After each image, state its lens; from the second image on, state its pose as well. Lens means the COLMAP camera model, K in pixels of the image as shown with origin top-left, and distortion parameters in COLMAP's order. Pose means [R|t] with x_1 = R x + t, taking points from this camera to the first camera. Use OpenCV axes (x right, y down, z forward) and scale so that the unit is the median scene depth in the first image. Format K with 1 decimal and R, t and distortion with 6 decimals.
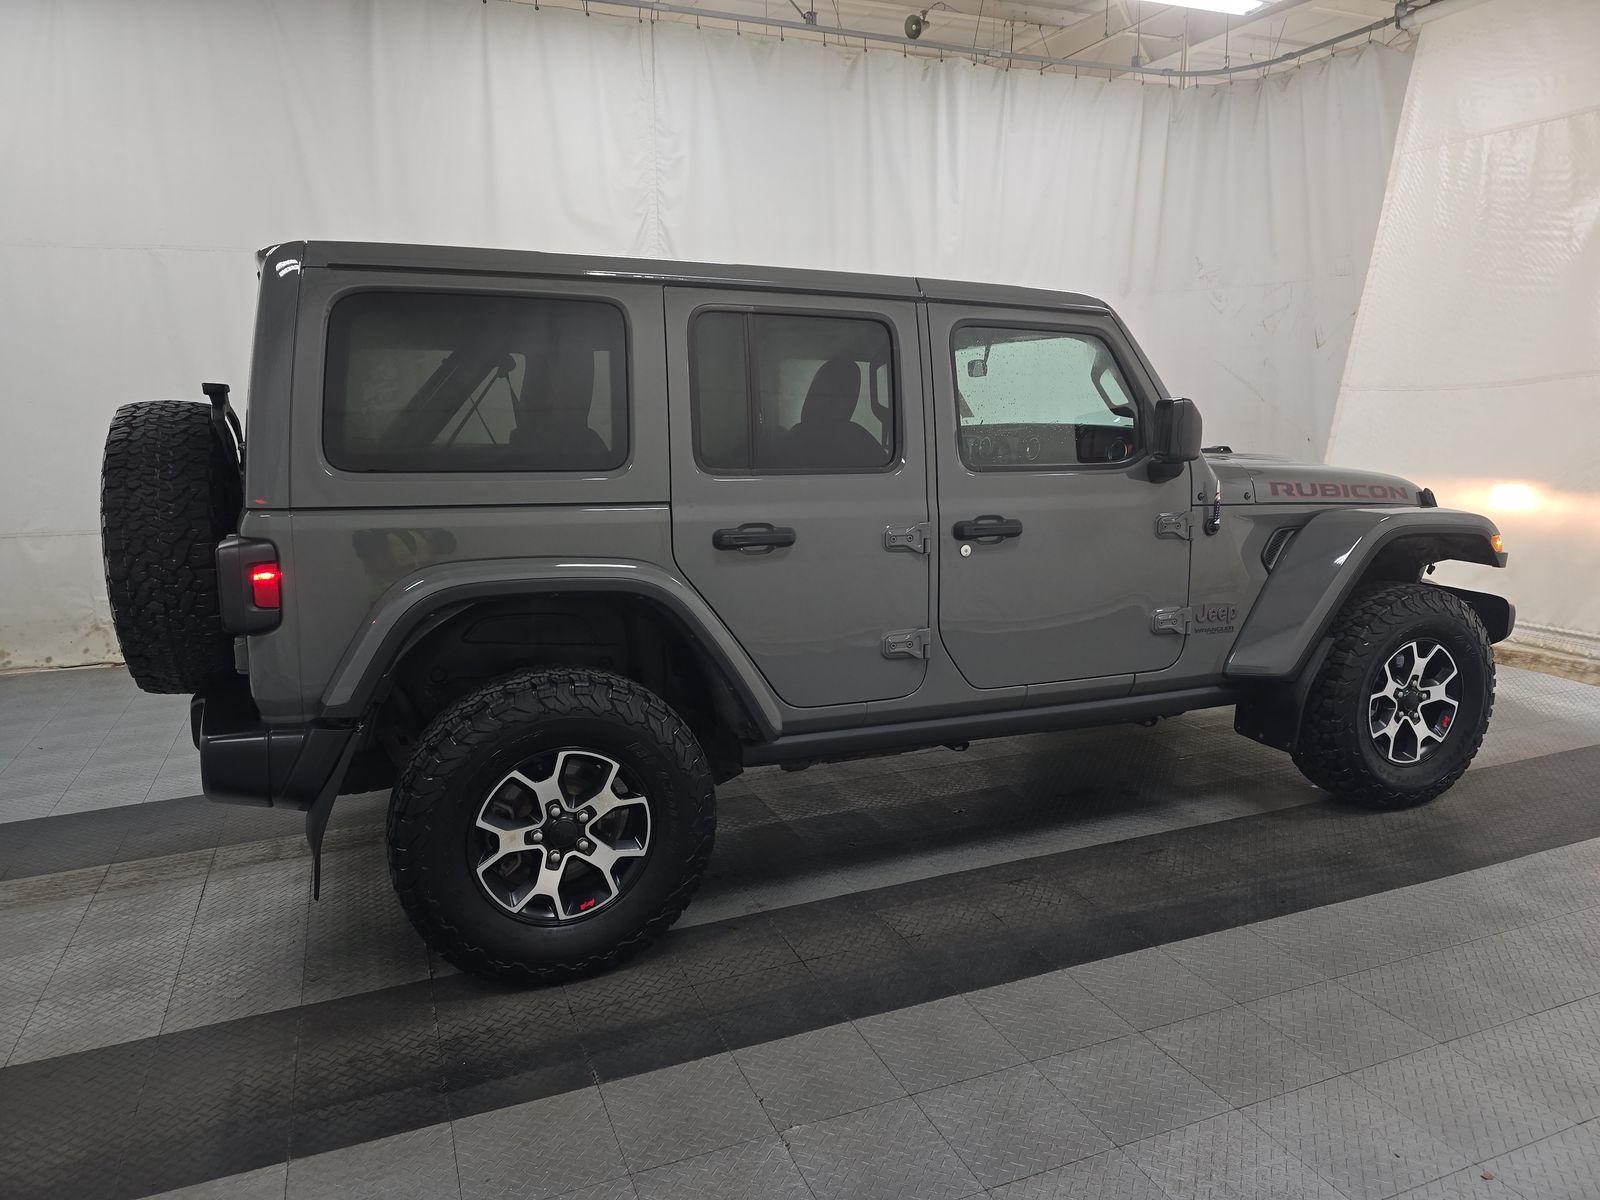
lens RADIAL K [[1057.0, 0, 800.0], [0, 1057.0, 600.0], [0, 0, 1]] dist [0.108693, -0.173345]
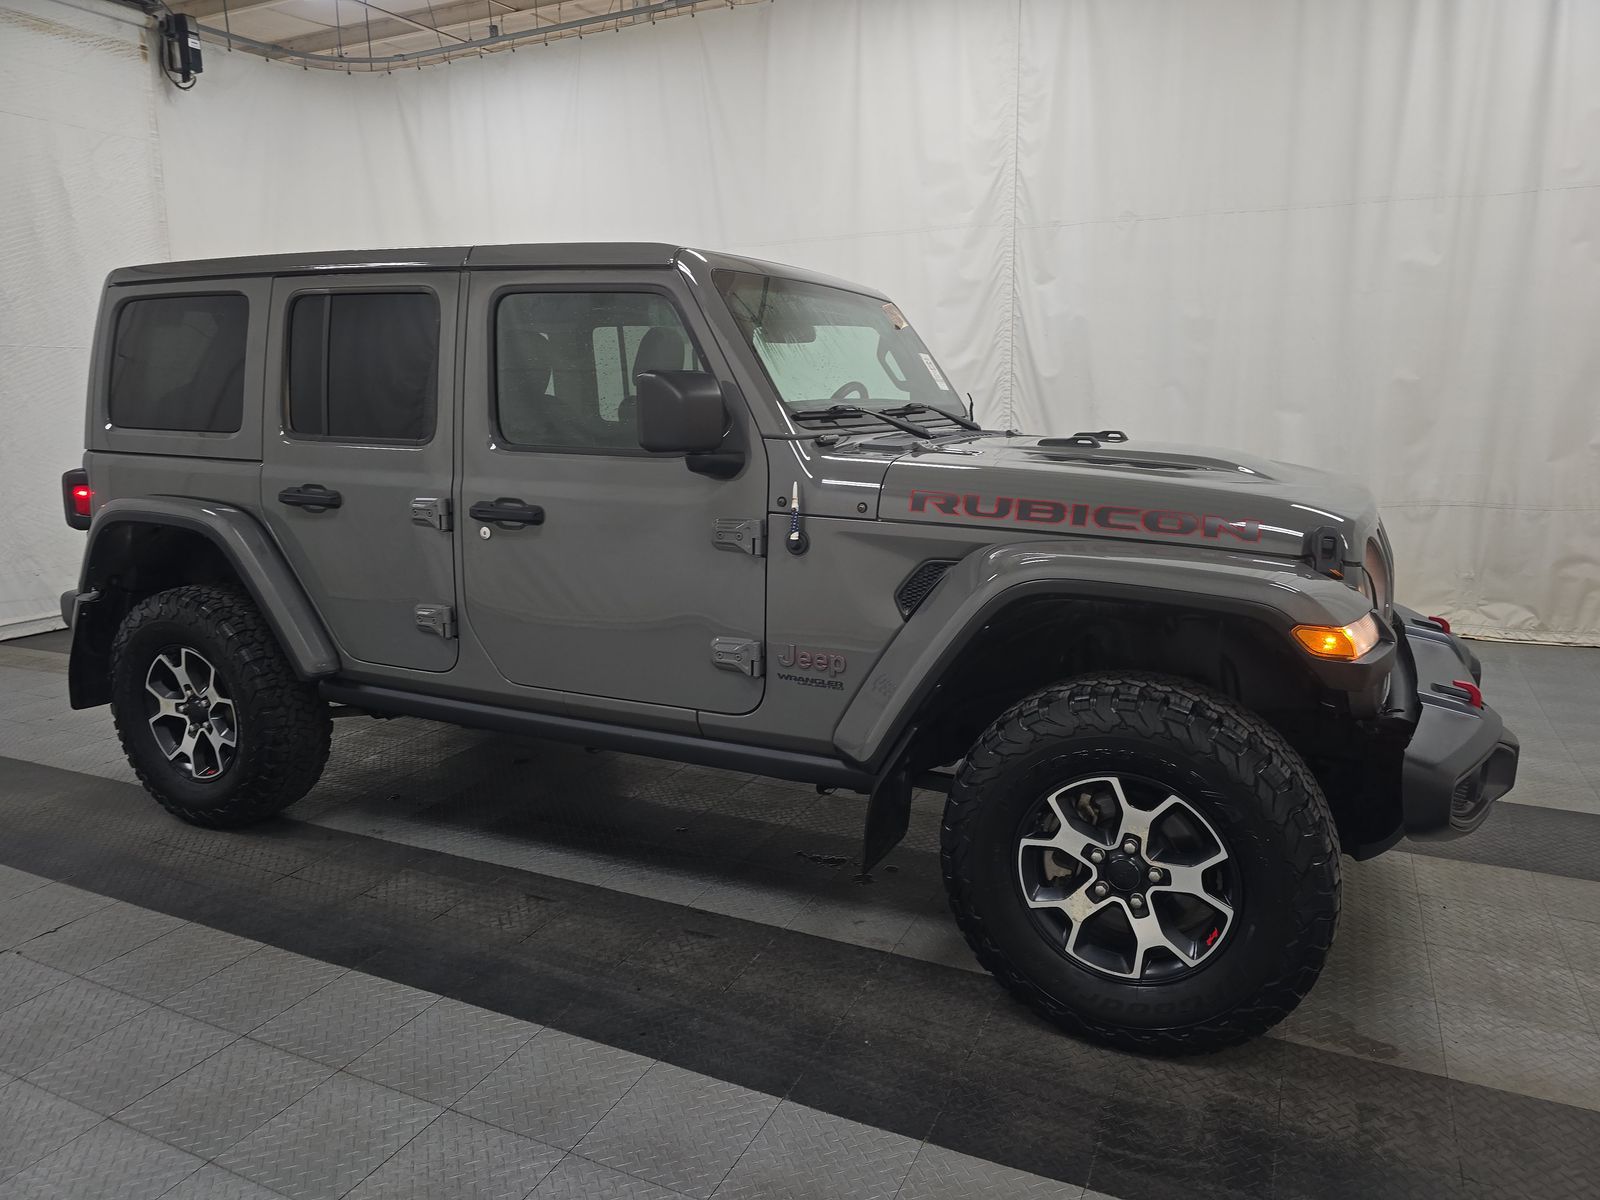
lens RADIAL K [[1050.2, 0, 800.0], [0, 1050.2, 600.0], [0, 0, 1]] dist [0.085328, -0.079800]
pose [[0.670856, 0.148793, -0.726507, 1.014674], [-0.124524, 0.988357, 0.087435, -0.102396], [0.731058, 0.031812, 0.681574, 0.548224]]
